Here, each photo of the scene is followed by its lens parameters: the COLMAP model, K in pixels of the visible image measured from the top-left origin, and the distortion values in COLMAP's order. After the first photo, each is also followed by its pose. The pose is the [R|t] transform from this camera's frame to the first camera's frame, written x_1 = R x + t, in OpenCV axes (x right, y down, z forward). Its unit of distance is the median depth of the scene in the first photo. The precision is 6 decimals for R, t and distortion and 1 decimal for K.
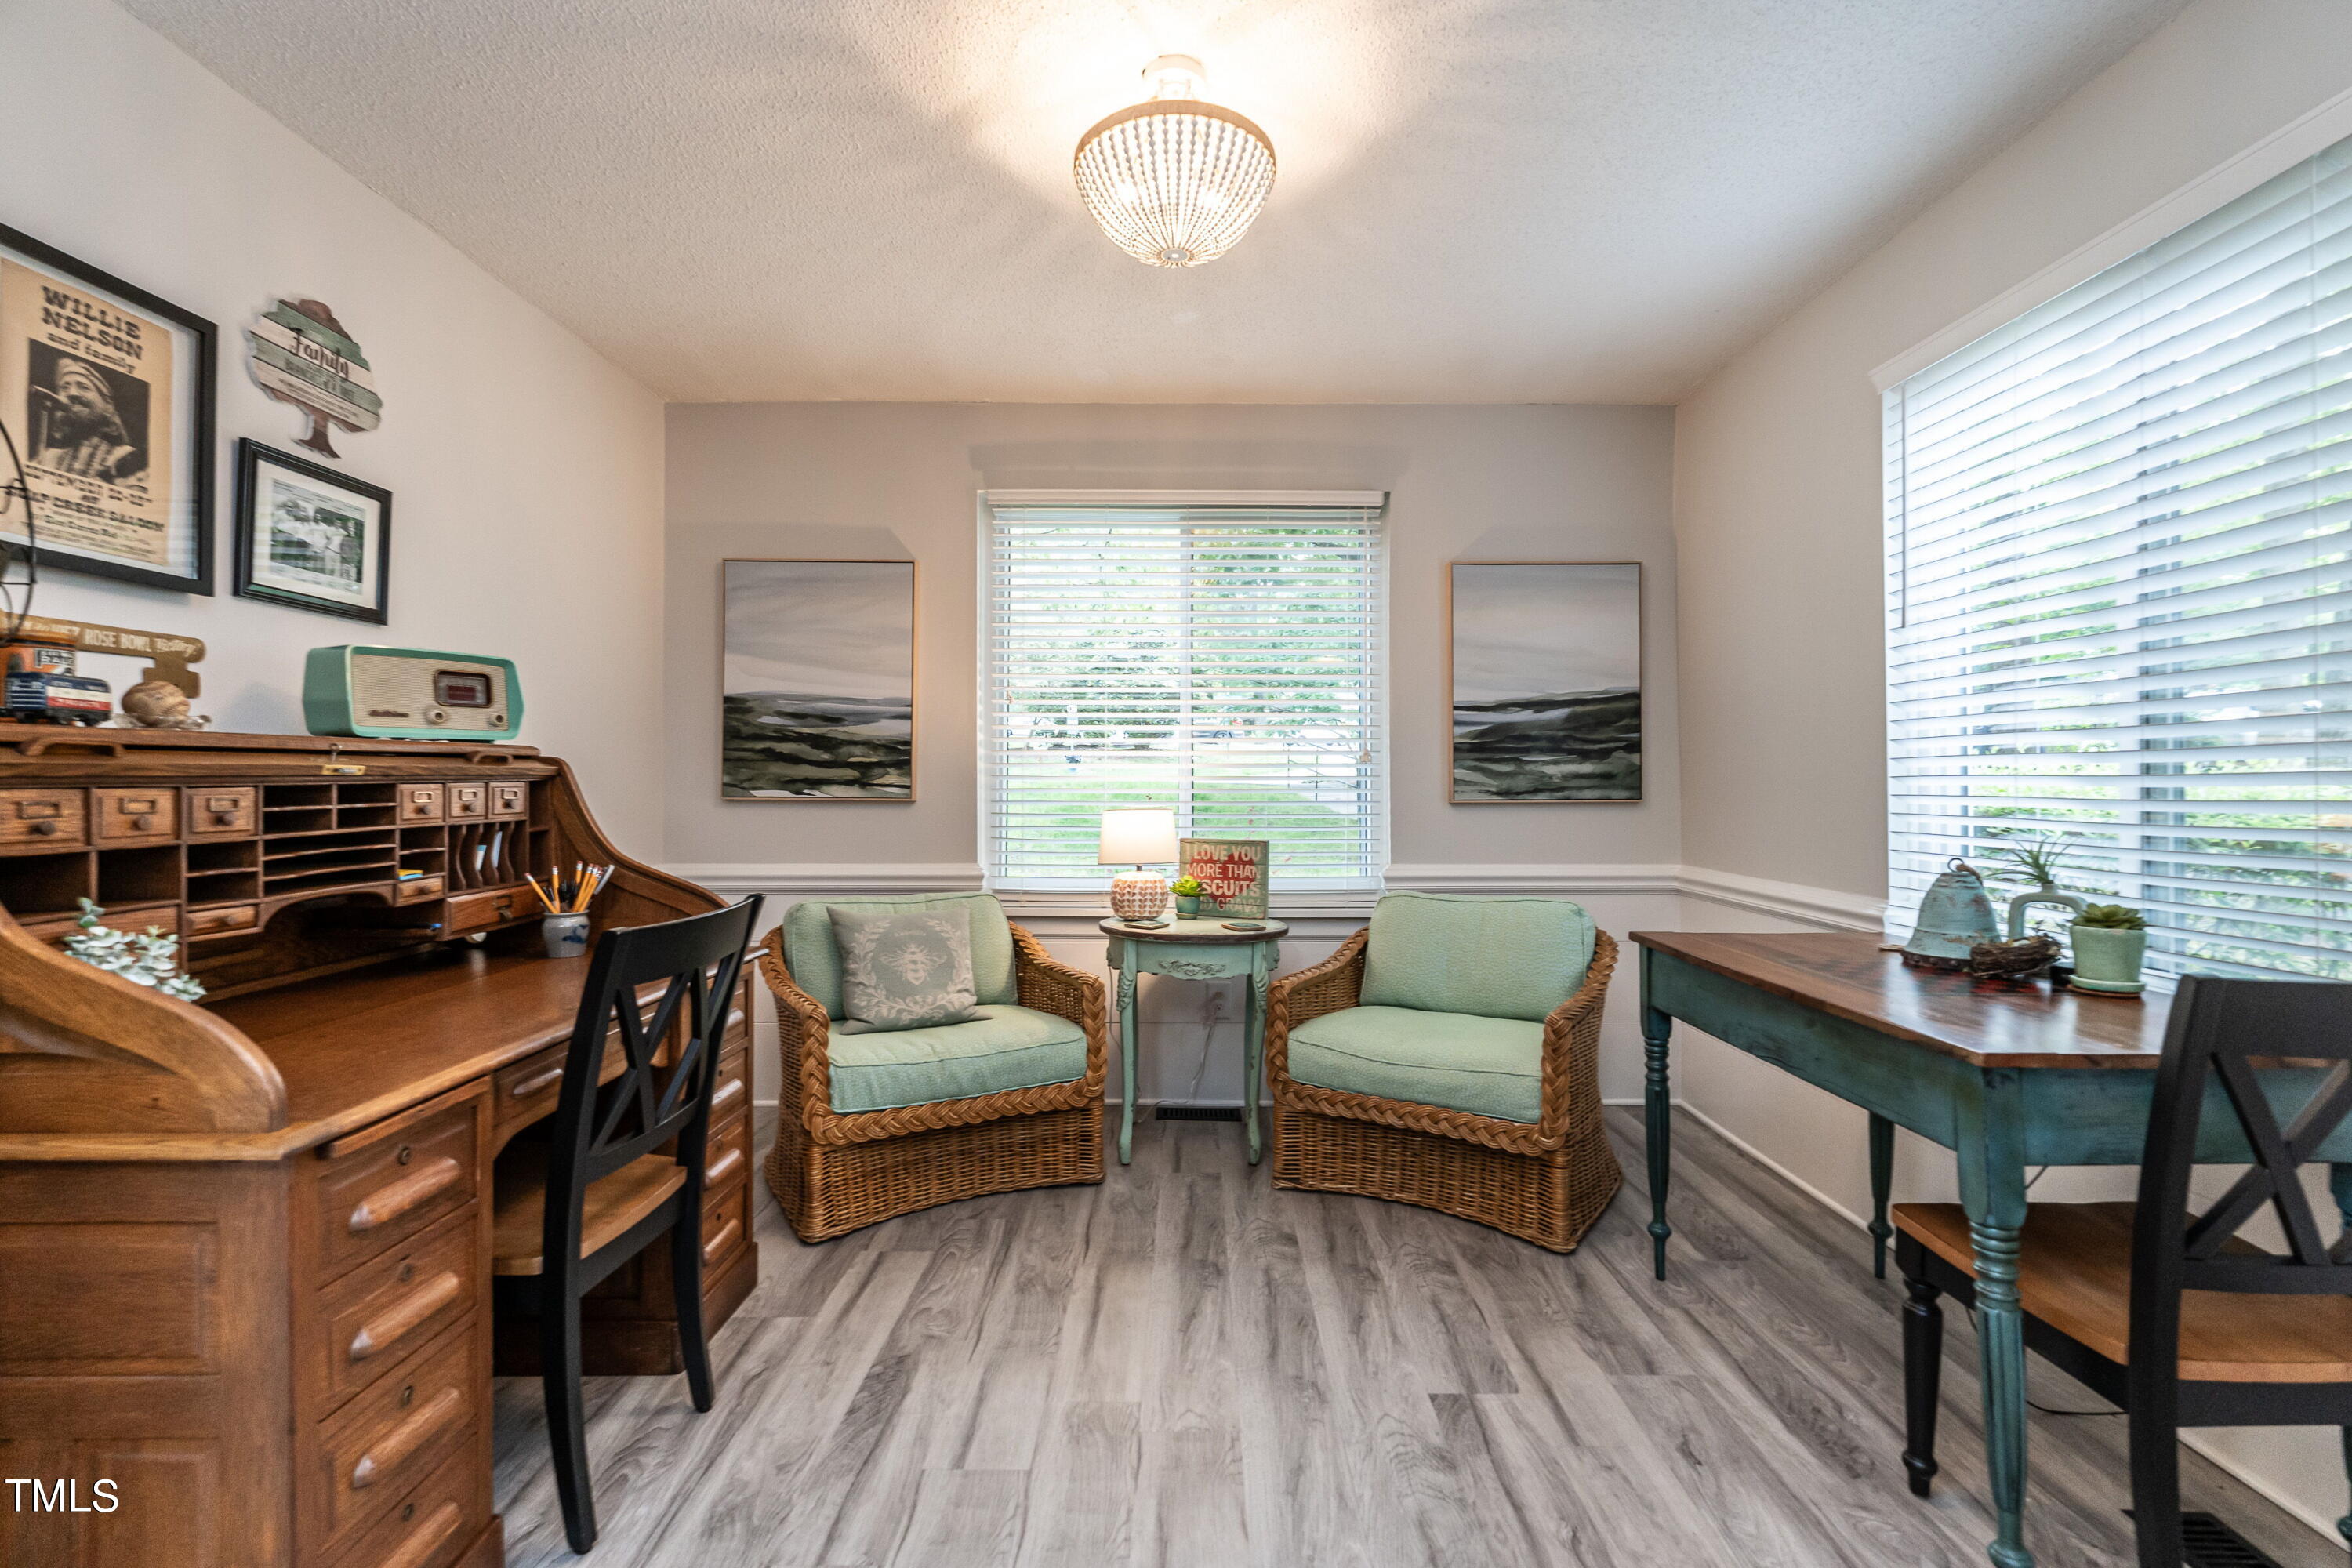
lens RADIAL K [[1034.8, 0, 1184.8], [0, 1034.8, 772.5], [0, 0, 1]] dist [-0.000745, -0.000654]
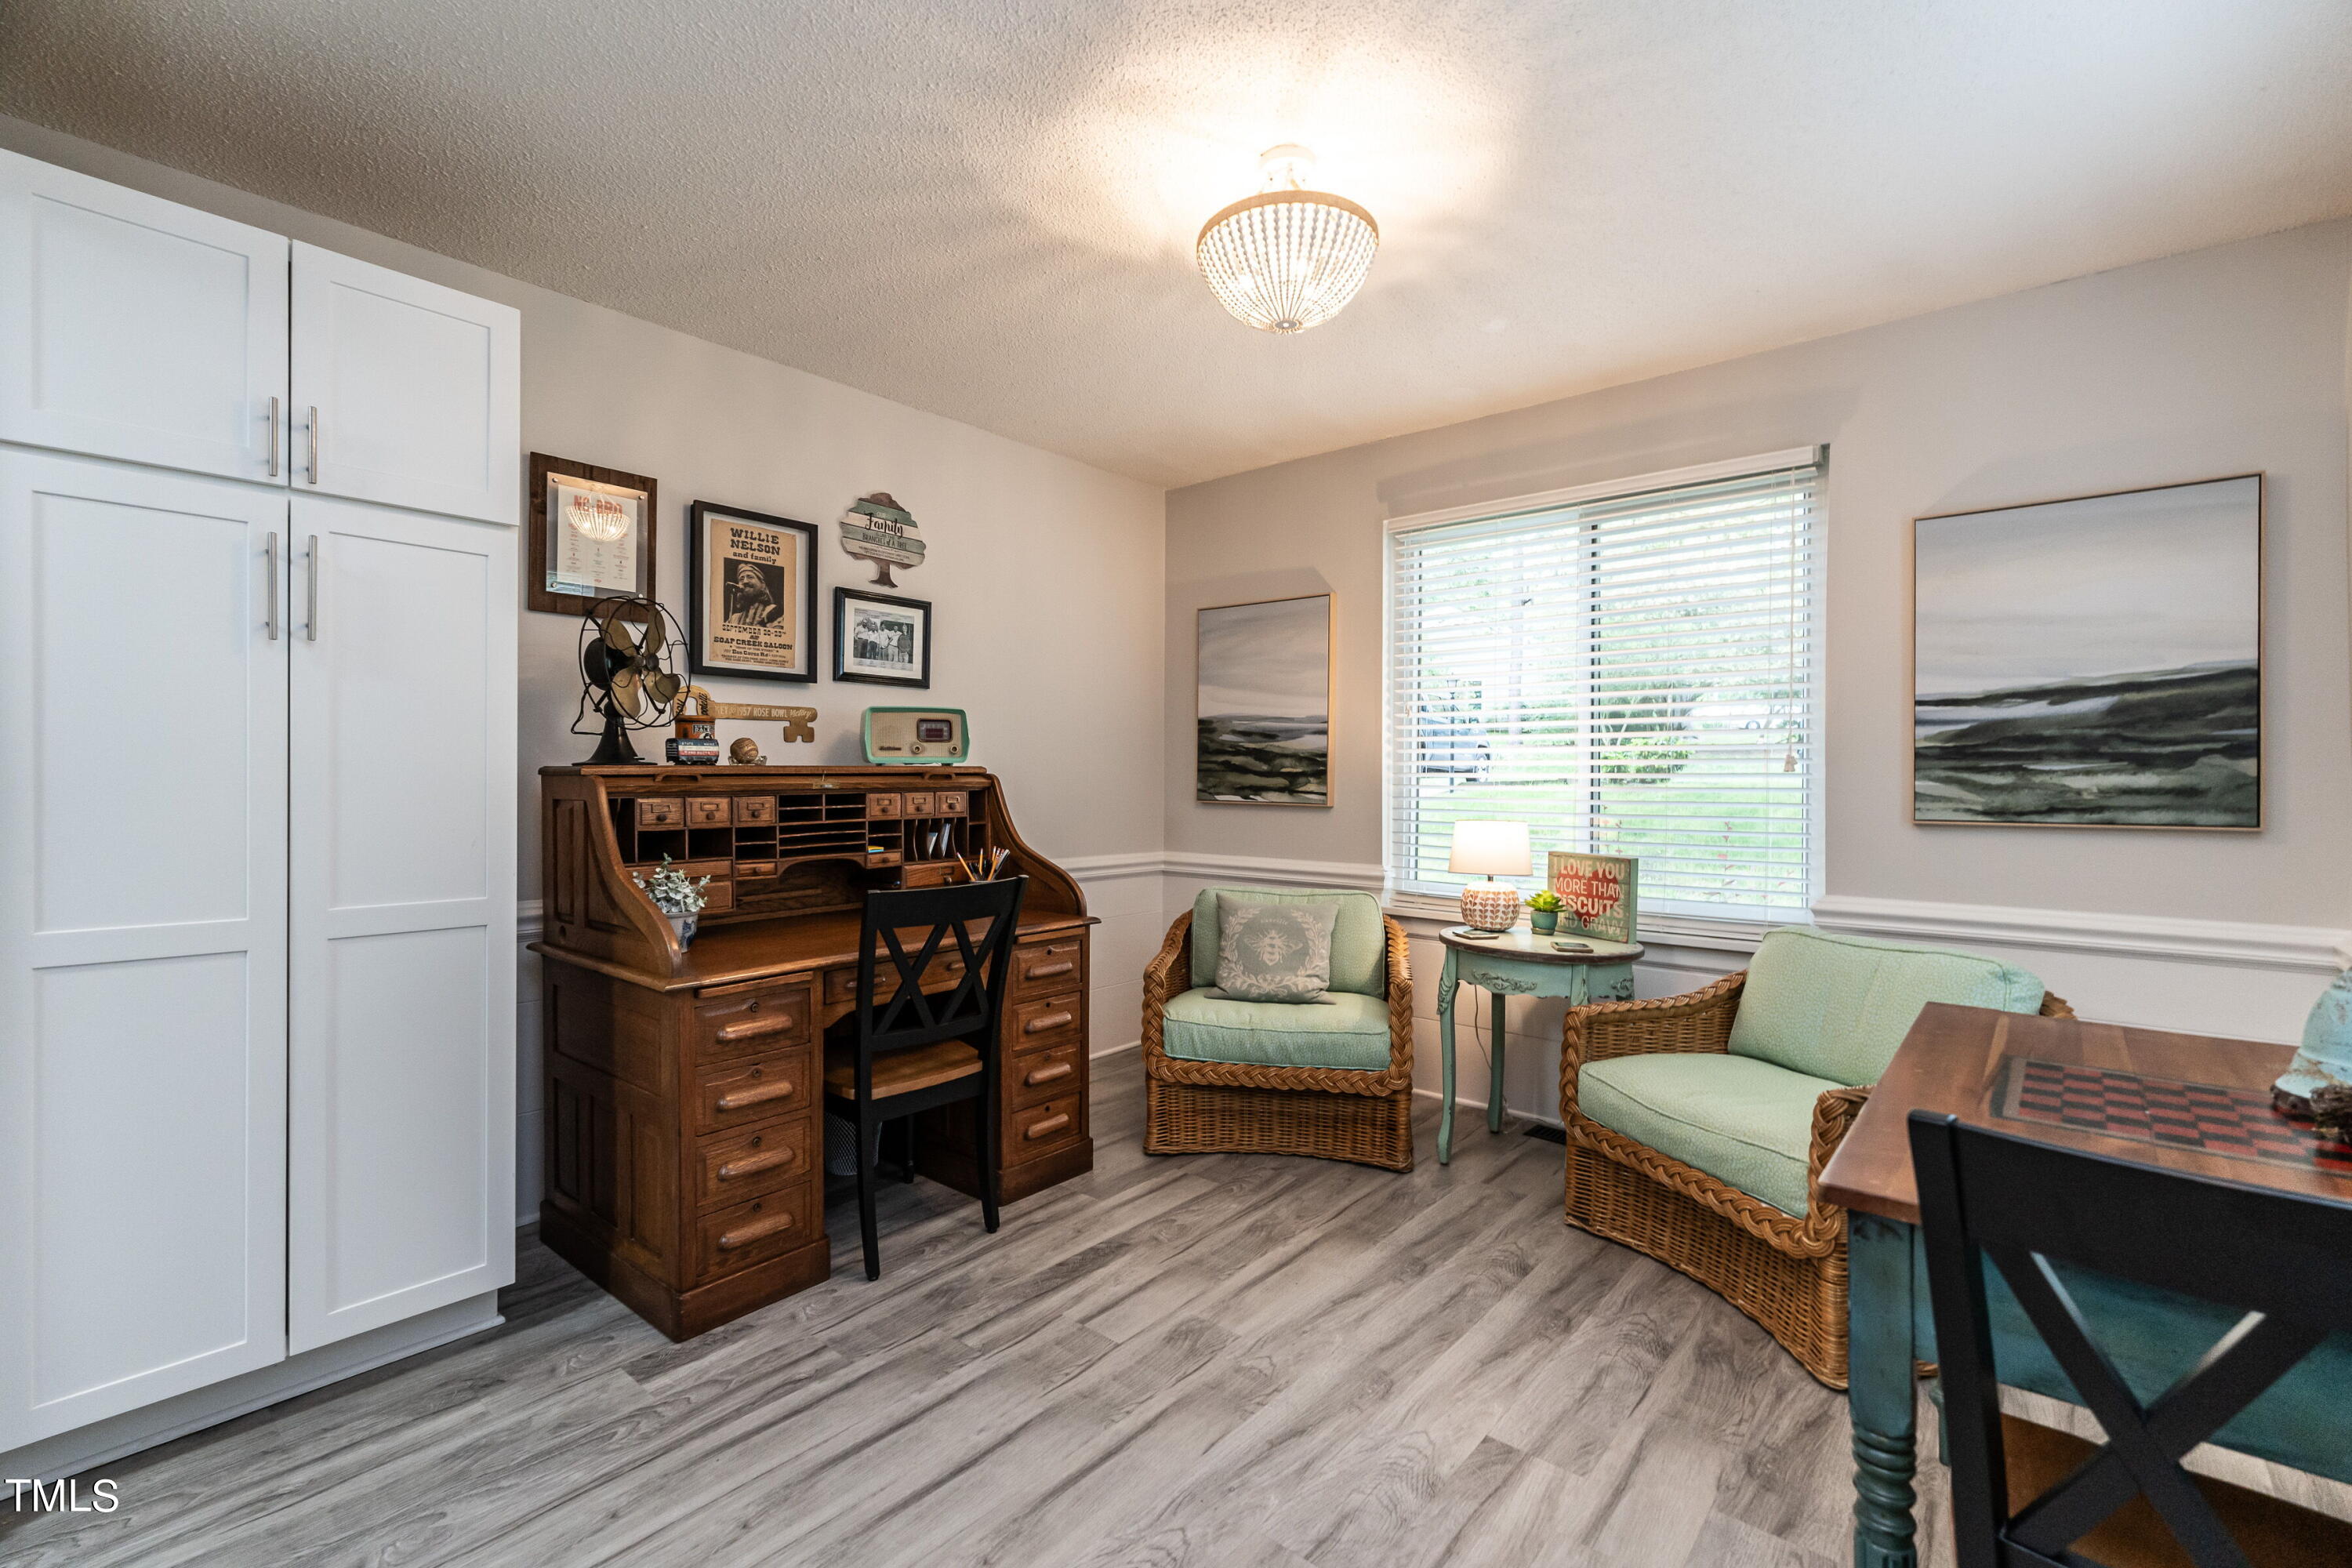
lens RADIAL K [[1034.8, 0, 1215.8], [0, 1034.8, 779.5], [0, 0, 1]] dist [-0.000745, -0.000654]
pose [[0.766281, 0.004749, -0.642488, 0.511168], [0.002254, 0.999947, 0.010079, -0.019031], [0.642501, -0.009172, 0.766230, 0.076969]]
